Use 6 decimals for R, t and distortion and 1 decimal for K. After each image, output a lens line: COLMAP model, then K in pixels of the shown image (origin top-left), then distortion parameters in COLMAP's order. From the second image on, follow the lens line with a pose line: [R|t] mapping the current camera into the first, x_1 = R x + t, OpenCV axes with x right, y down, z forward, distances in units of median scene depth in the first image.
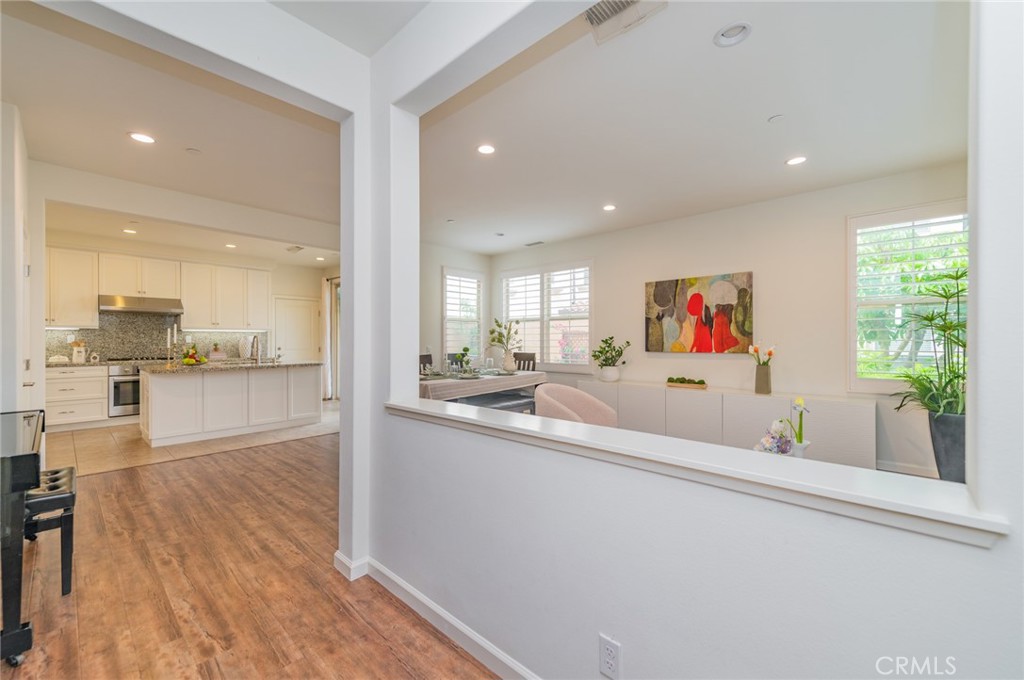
lens RADIAL K [[405.0, 0, 522.4], [0, 405.0, 339.3], [0, 0, 1]] dist [0.011252, -0.001982]
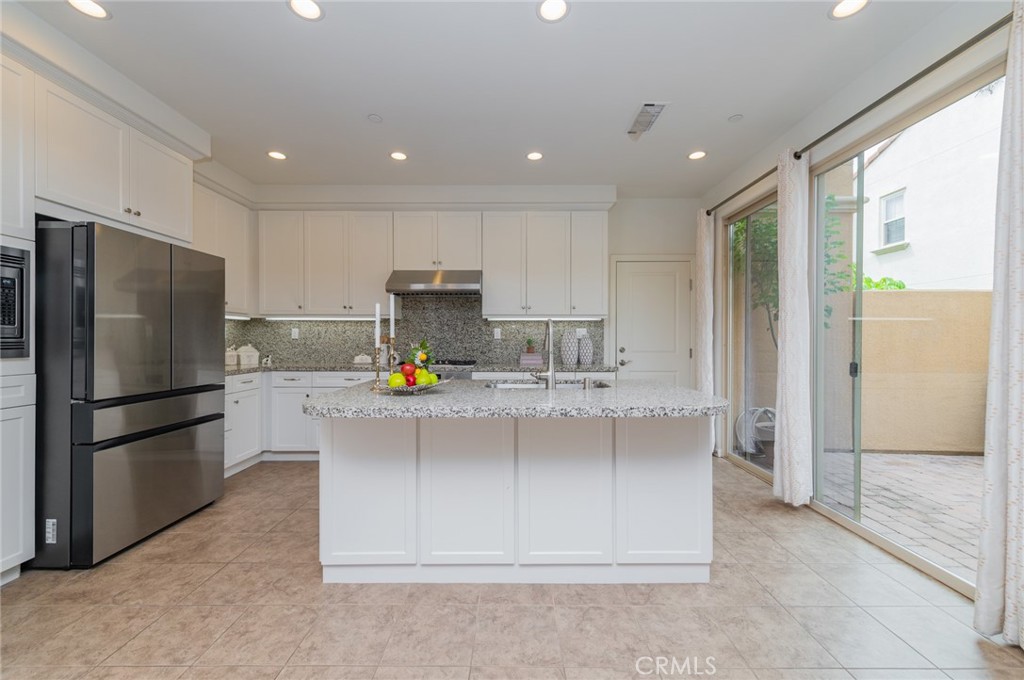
lens RADIAL K [[405.0, 0, 512.2], [0, 405.0, 340.7], [0, 0, 1]] dist [0.011252, -0.001982]
pose [[0.661163, 0.004038, -0.750232, -0.443449], [-0.000258, 0.999987, 0.005154, 0.011131], [0.750242, -0.003214, 0.661155, 0.822953]]
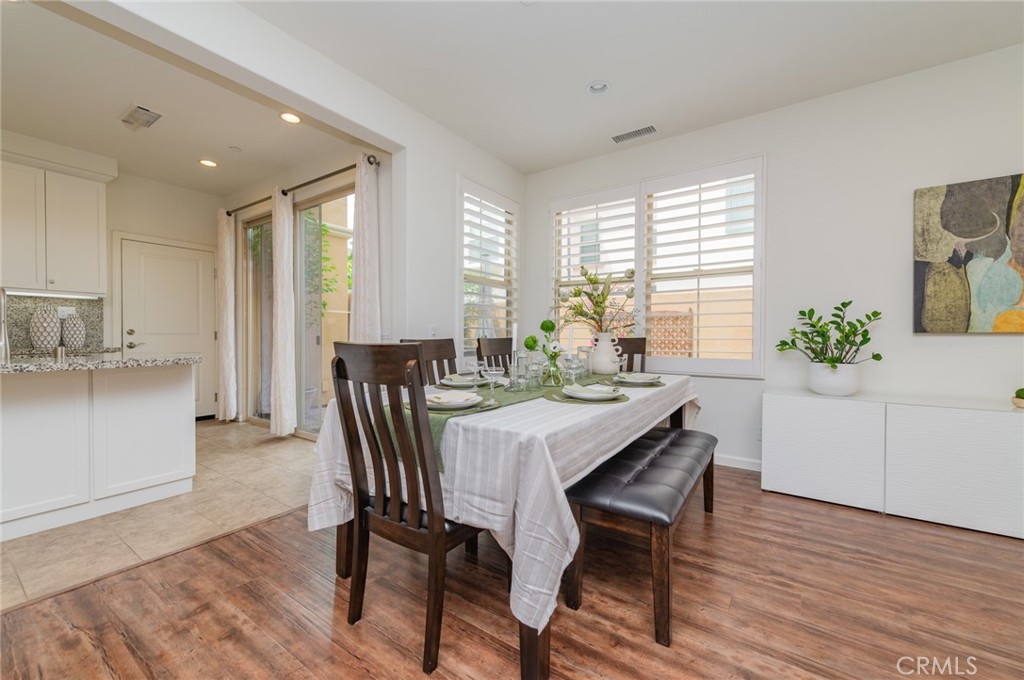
lens RADIAL K [[405.0, 0, 524.8], [0, 405.0, 341.5], [0, 0, 1]] dist [0.011252, -0.001982]
pose [[0.991194, 0.004763, 0.132333, -0.234602], [-0.006627, 0.999885, 0.013650, 0.039273], [-0.132253, -0.014407, 0.991111, 0.620734]]
